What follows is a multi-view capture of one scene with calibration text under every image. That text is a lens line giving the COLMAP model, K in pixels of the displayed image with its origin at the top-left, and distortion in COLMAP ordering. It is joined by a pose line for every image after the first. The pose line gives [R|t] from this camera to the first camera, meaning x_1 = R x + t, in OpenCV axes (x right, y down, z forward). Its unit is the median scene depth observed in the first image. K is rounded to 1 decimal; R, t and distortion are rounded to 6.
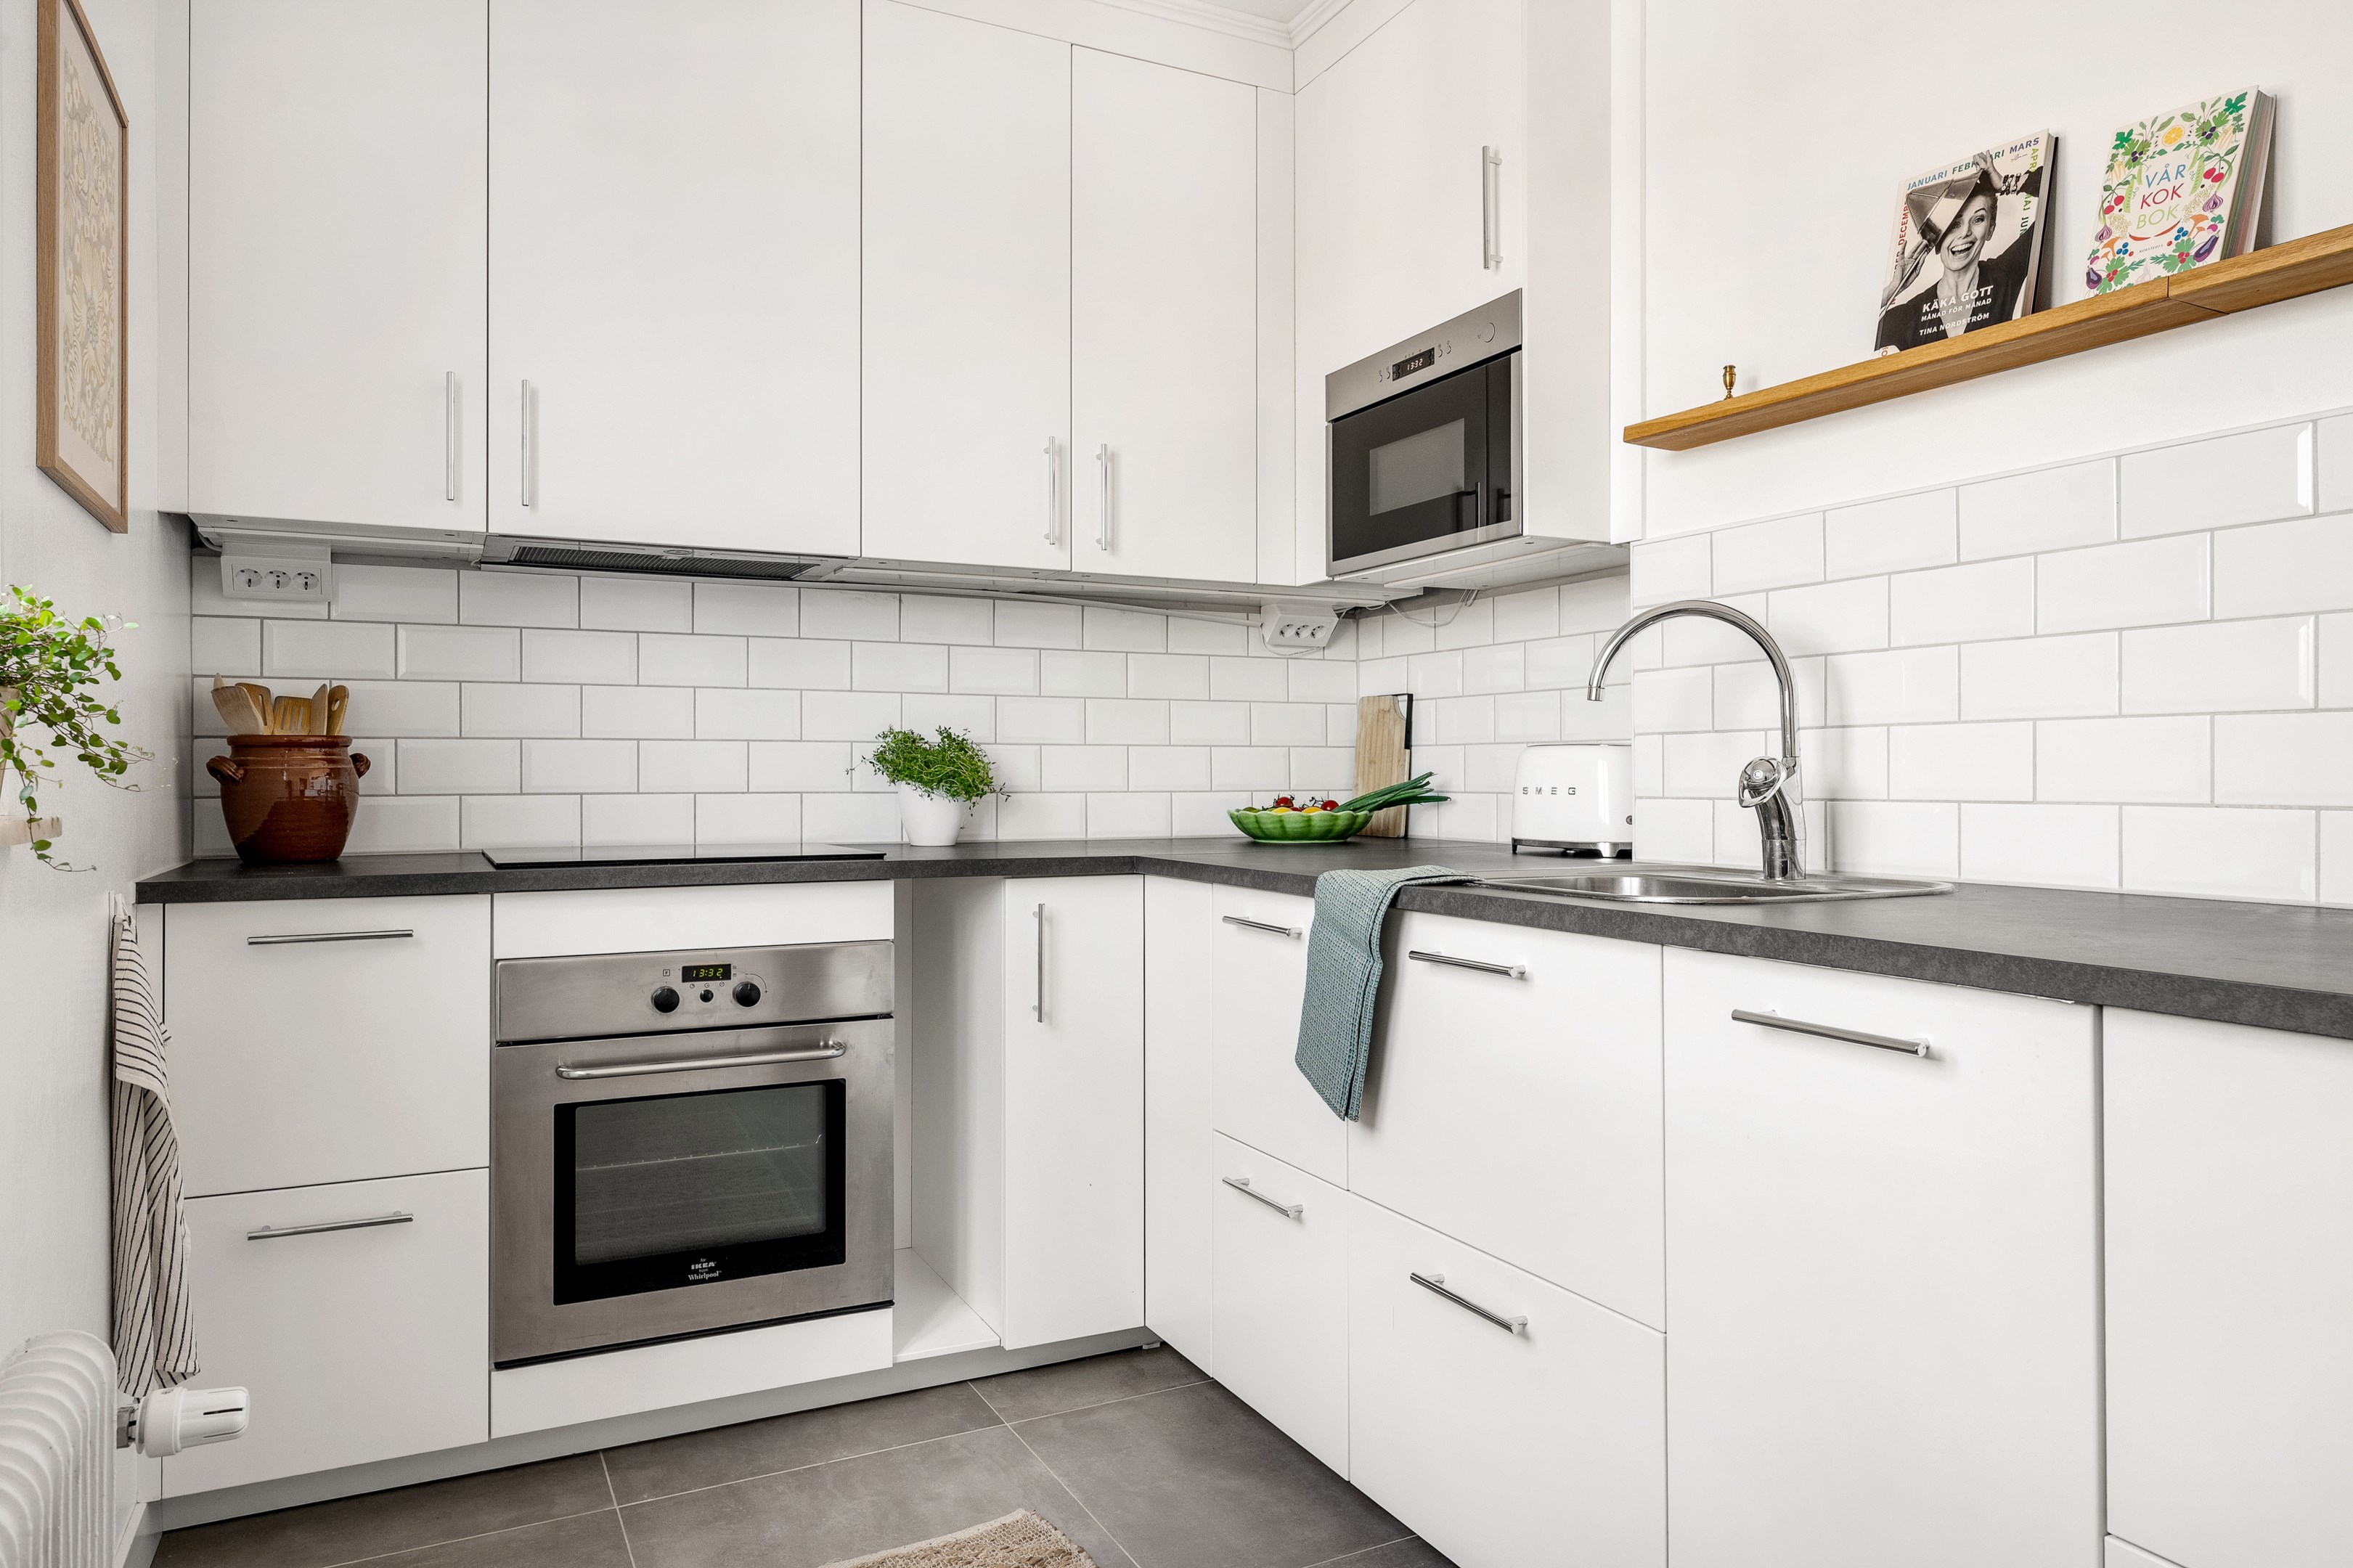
lens RADIAL K [[1458.0, 0, 1176.5], [0, 1458.0, 784.0], [0, 0, 1]] dist [0.000338, -0.000333]
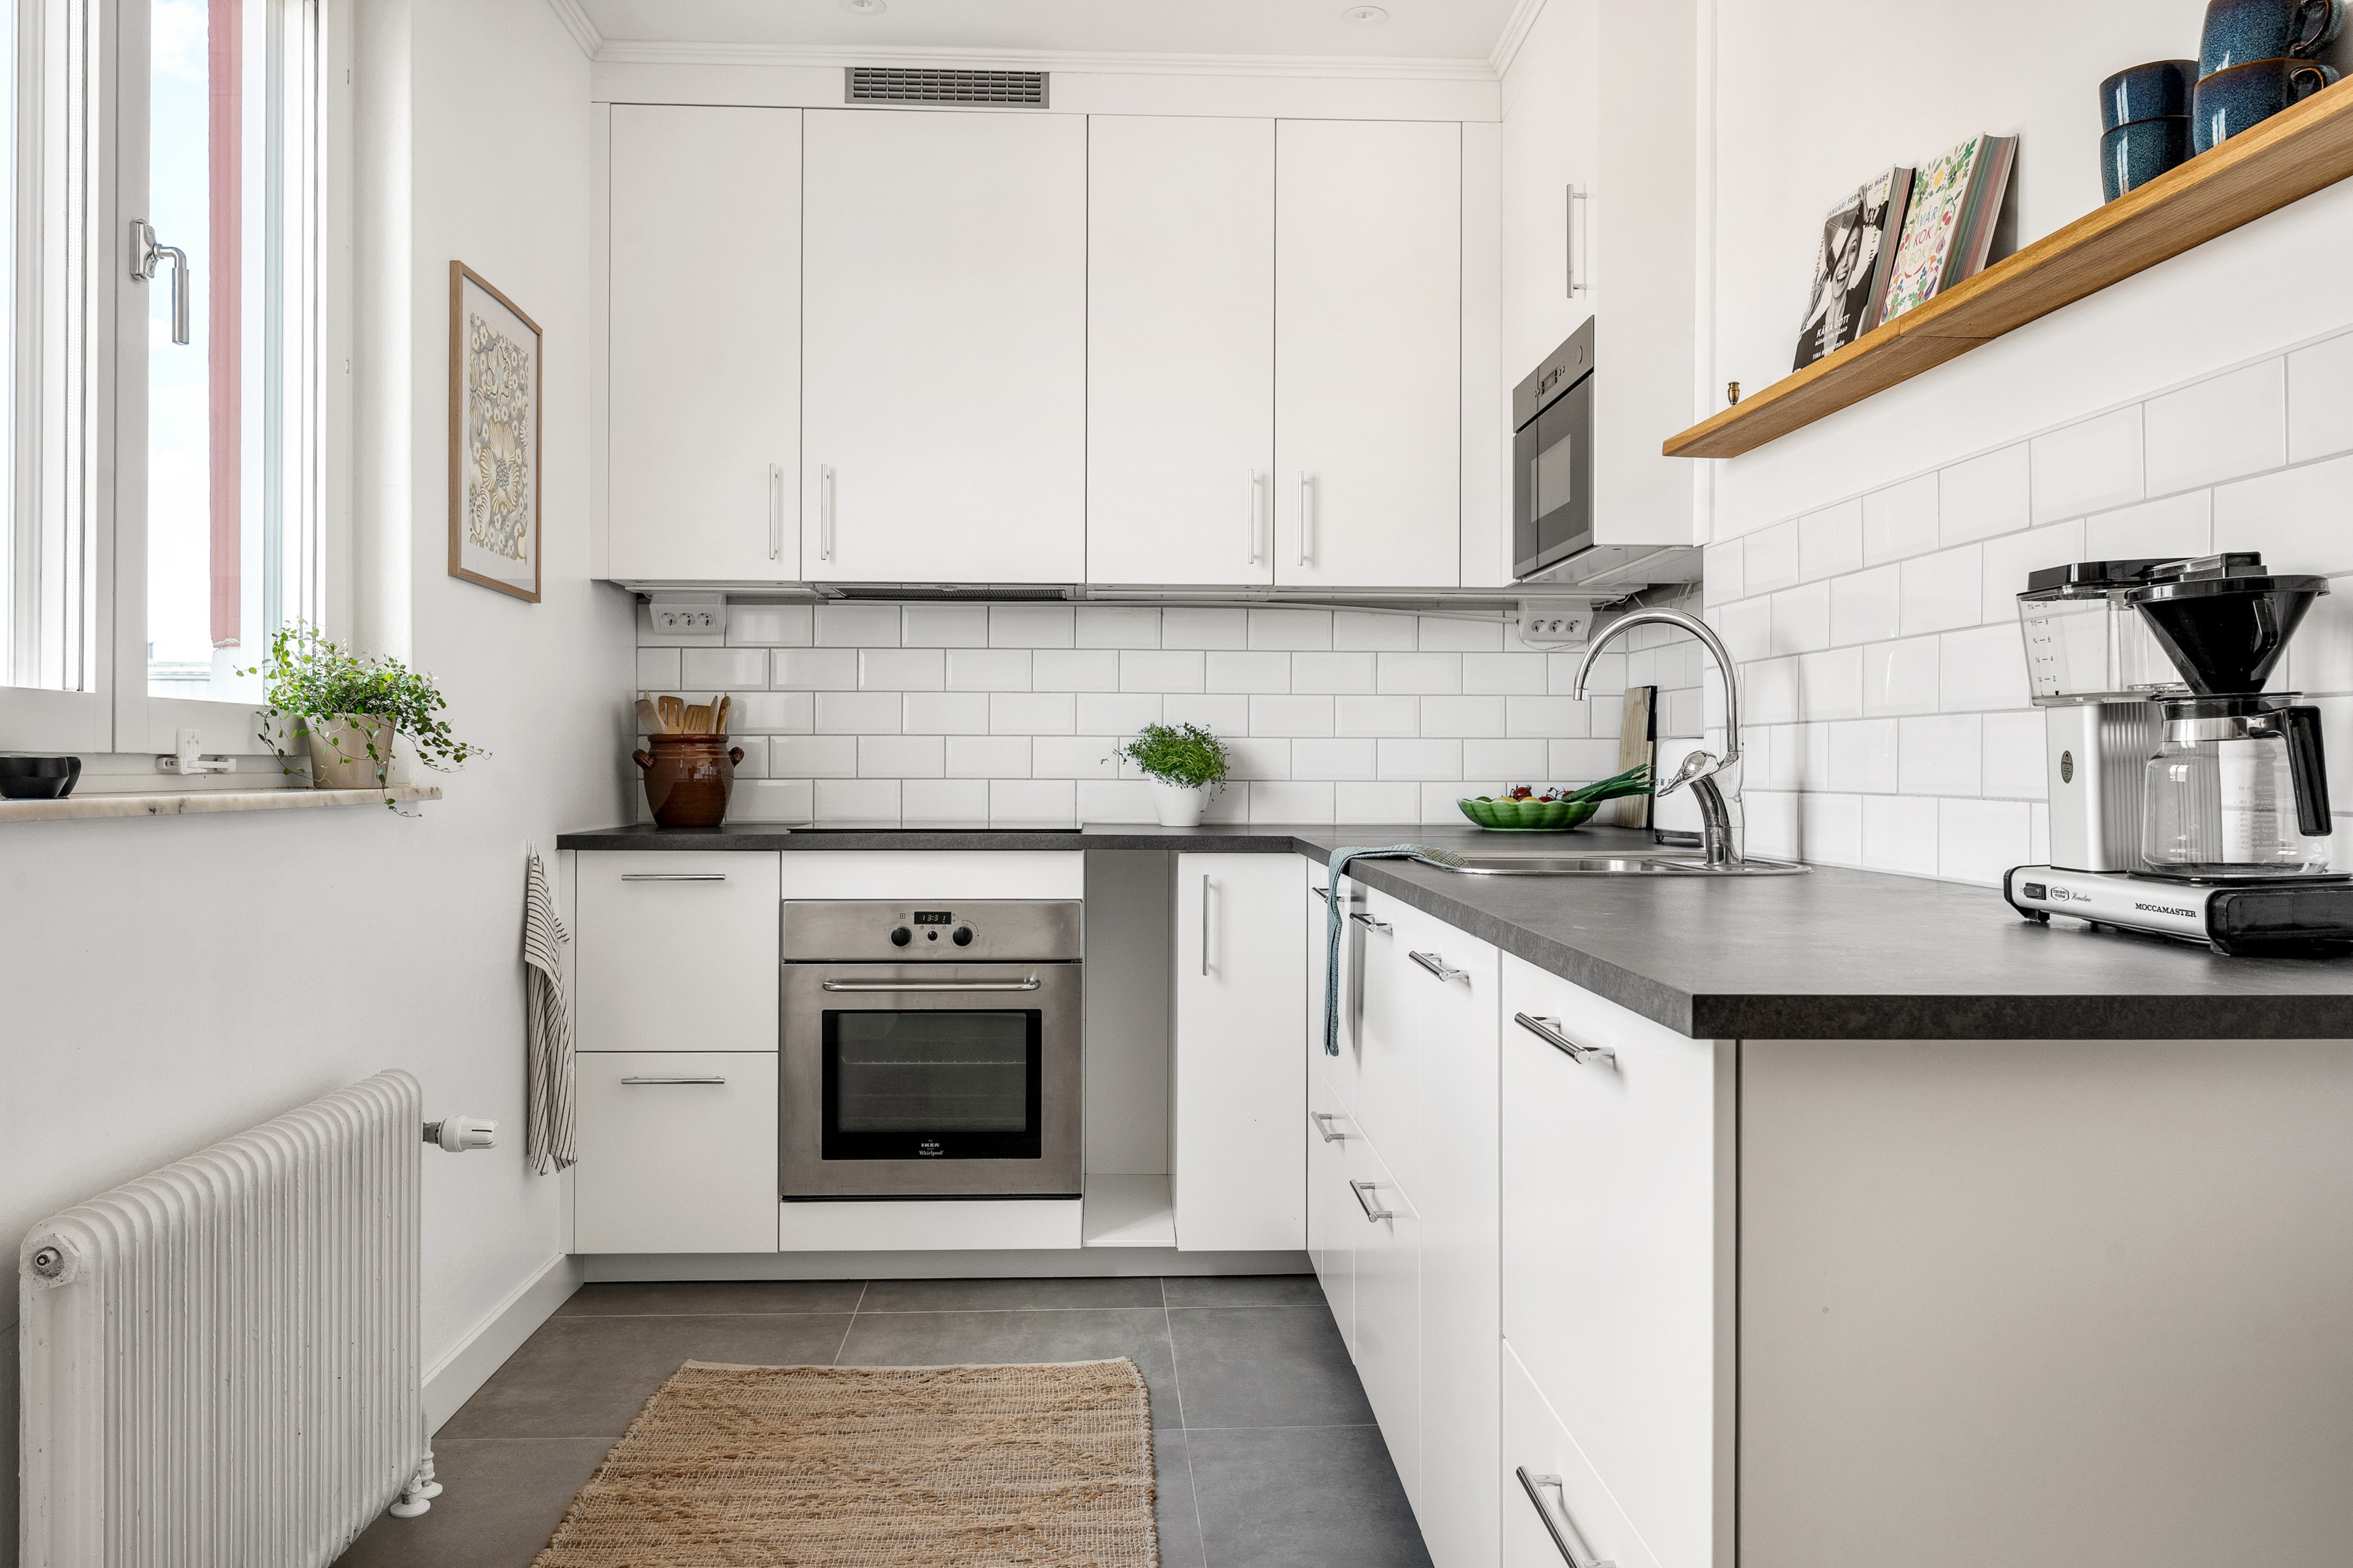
lens RADIAL K [[1598.9, 0, 1176.5], [0, 1598.9, 784.0], [0, 0, 1]] dist [0.001272, 0.000216]
pose [[0.919781, 0.008421, -0.392342, 0.406734], [-0.006104, 0.999956, 0.007152, -0.000051], [0.392385, -0.004184, 0.919792, -0.202577]]
